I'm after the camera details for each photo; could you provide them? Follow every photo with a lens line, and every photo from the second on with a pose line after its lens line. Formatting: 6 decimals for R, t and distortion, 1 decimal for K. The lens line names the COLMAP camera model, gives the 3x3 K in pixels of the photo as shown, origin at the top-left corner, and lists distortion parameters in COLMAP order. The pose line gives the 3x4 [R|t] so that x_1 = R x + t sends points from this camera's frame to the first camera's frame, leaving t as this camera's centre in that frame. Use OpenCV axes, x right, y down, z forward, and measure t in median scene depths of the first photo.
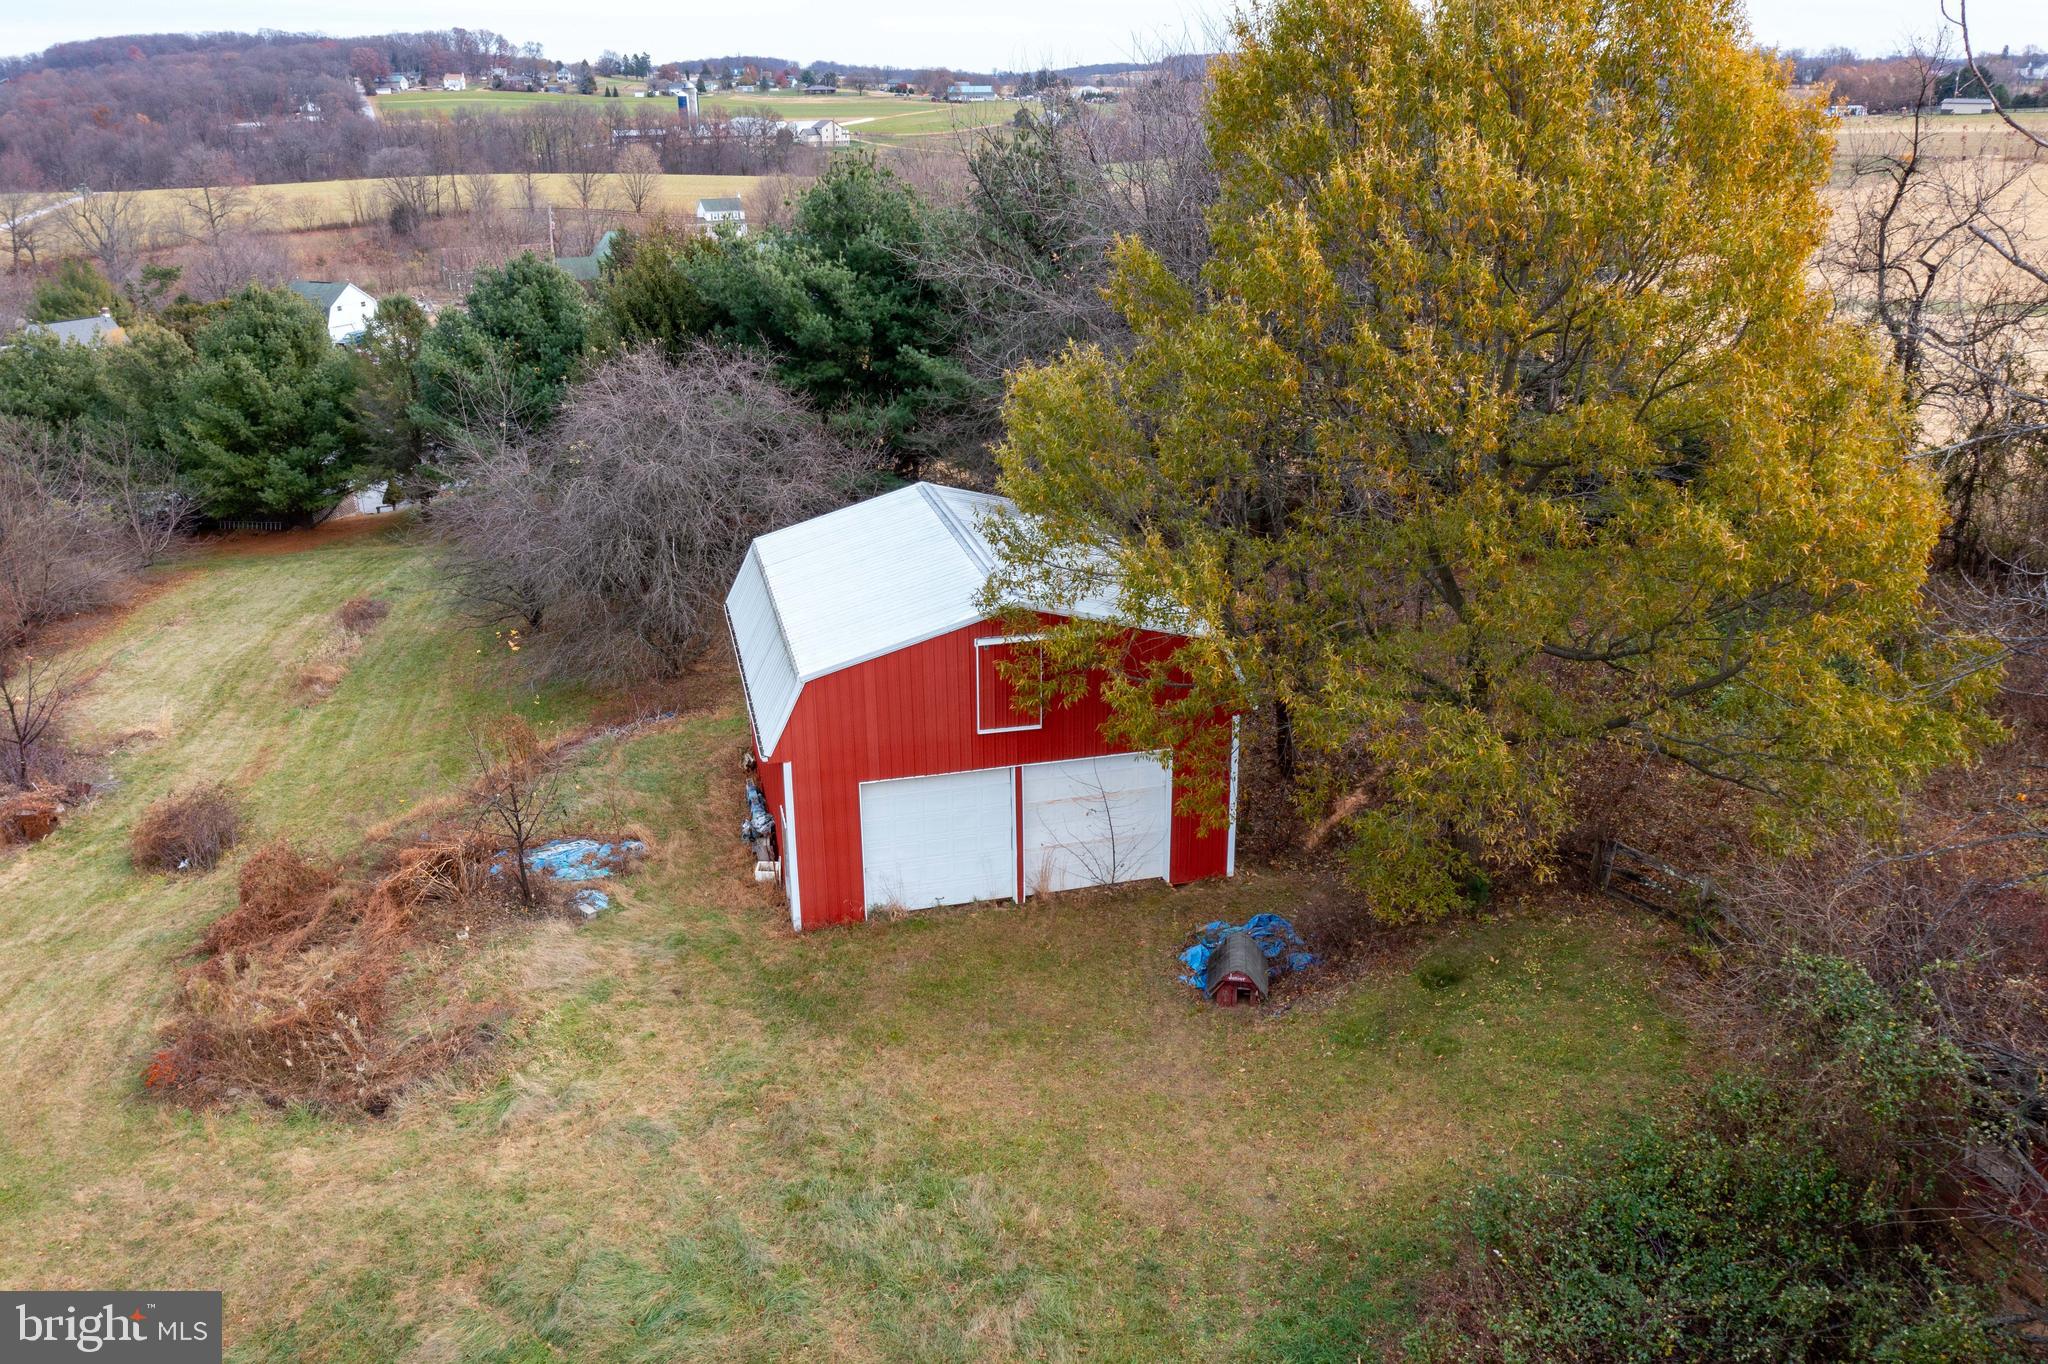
lens RADIAL K [[1563.5, 0, 1024.0], [0, 1563.5, 682.0], [0, 0, 1]] dist [-0.016126, -0.000262]
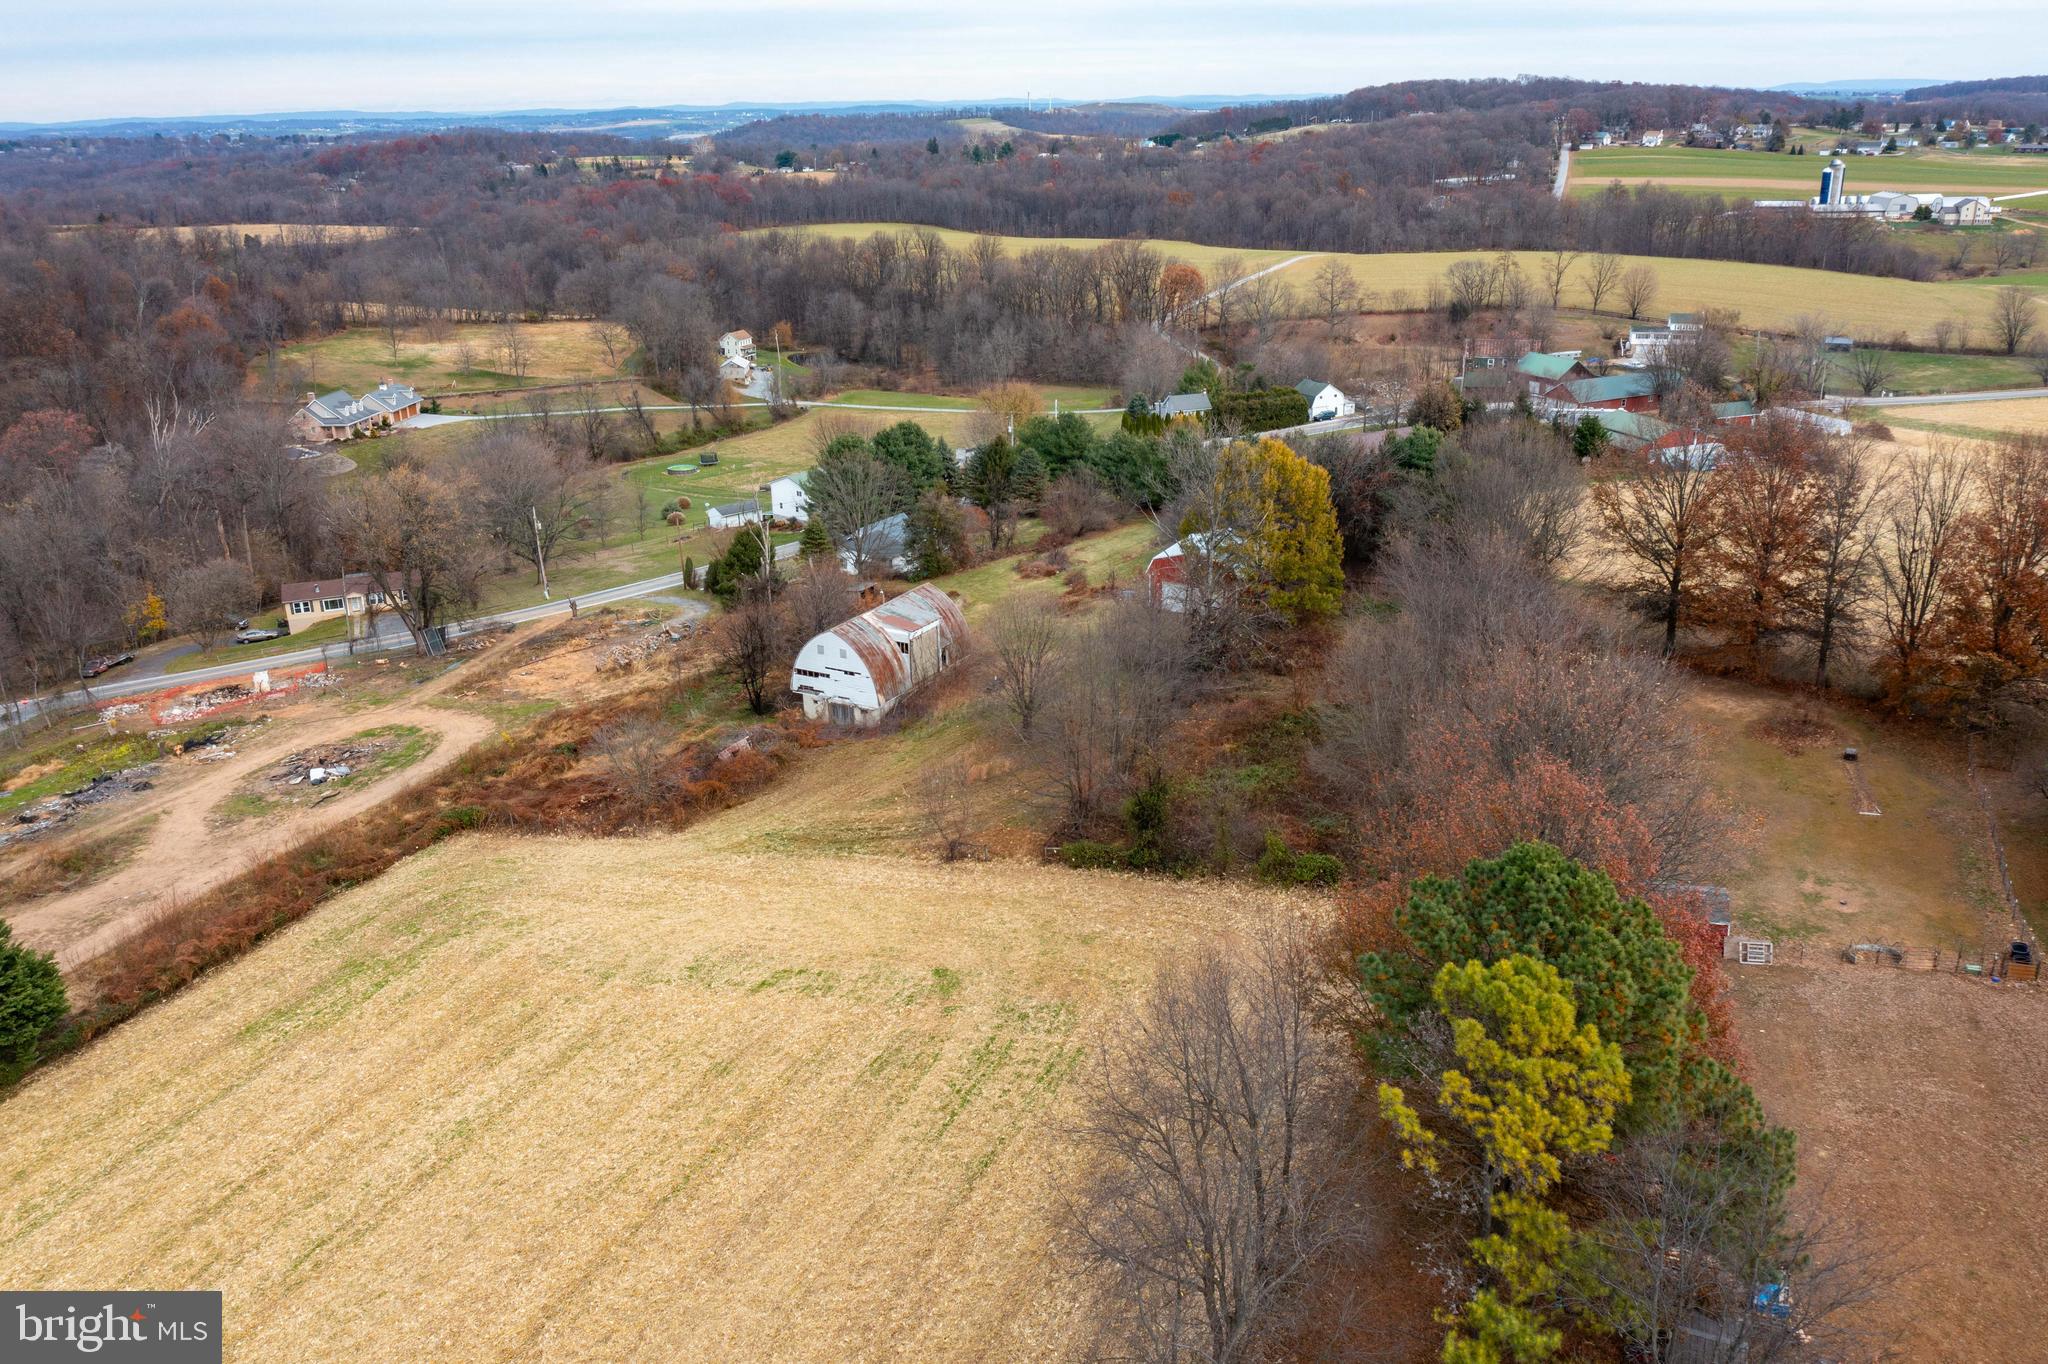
lens RADIAL K [[1597.8, 0, 1051.5], [0, 1597.8, 678.7], [0, 0, 1]] dist [-0.023762, -0.005017]
pose [[0.751494, 0.216661, -0.623149, 0.195904], [-0.222148, 0.972481, 0.070218, 0.006132], [0.621214, 0.085663, 0.778945, -0.216890]]
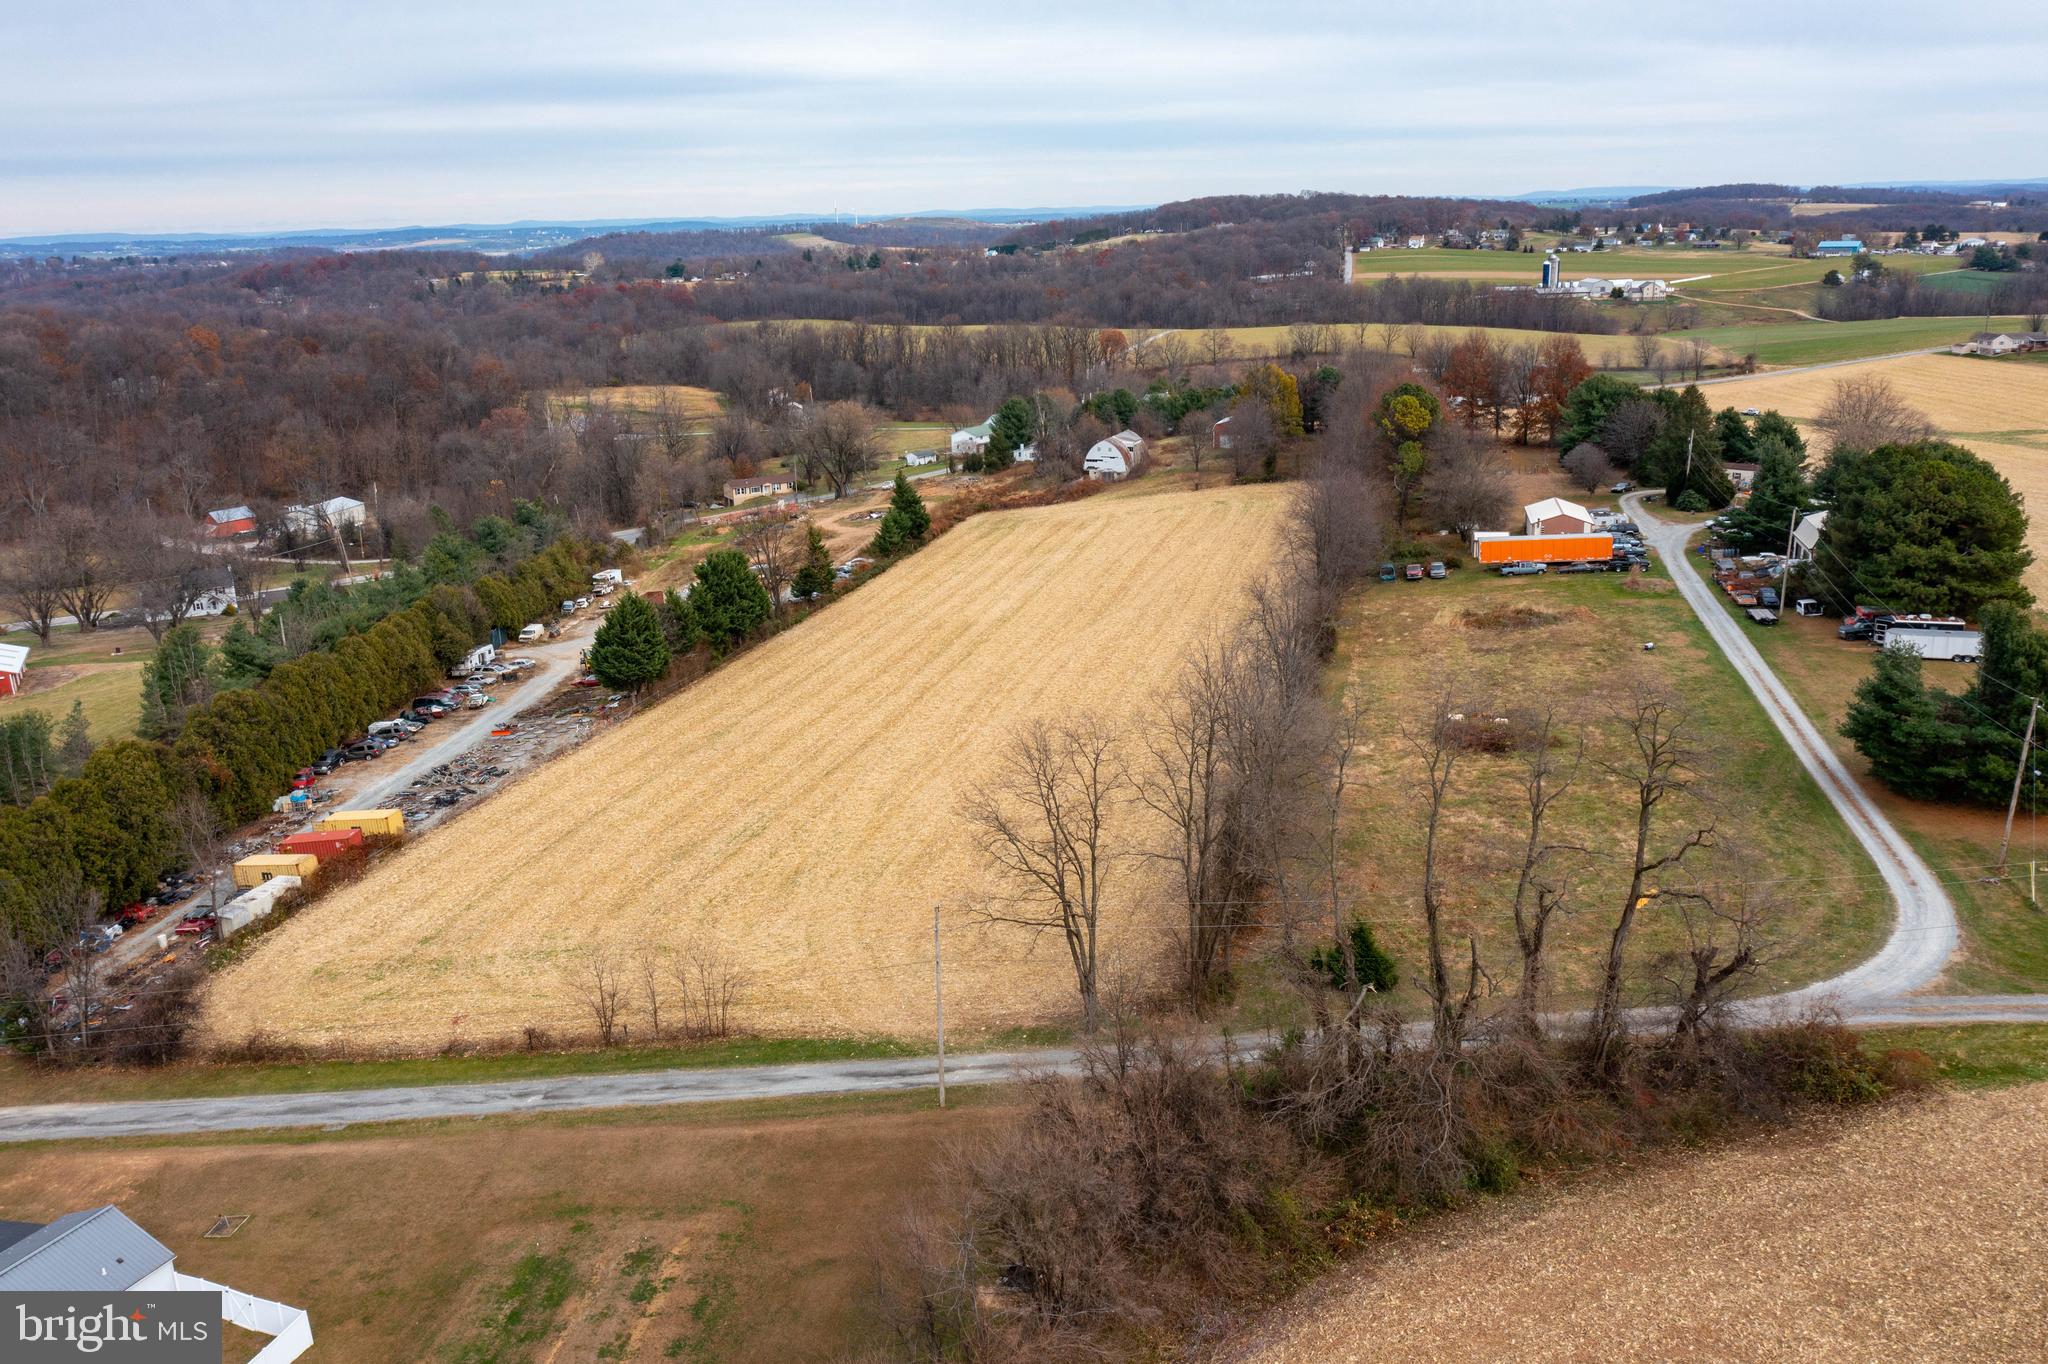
lens RADIAL K [[1596.9, 0, 1024.0], [0, 1596.9, 682.0], [0, 0, 1]] dist [-0.026136, -0.001127]
pose [[0.820368, 0.145434, -0.553033, 0.359789], [-0.182386, 0.983154, -0.012006, 0.148578], [0.541970, 0.110715, 0.833073, -0.614418]]
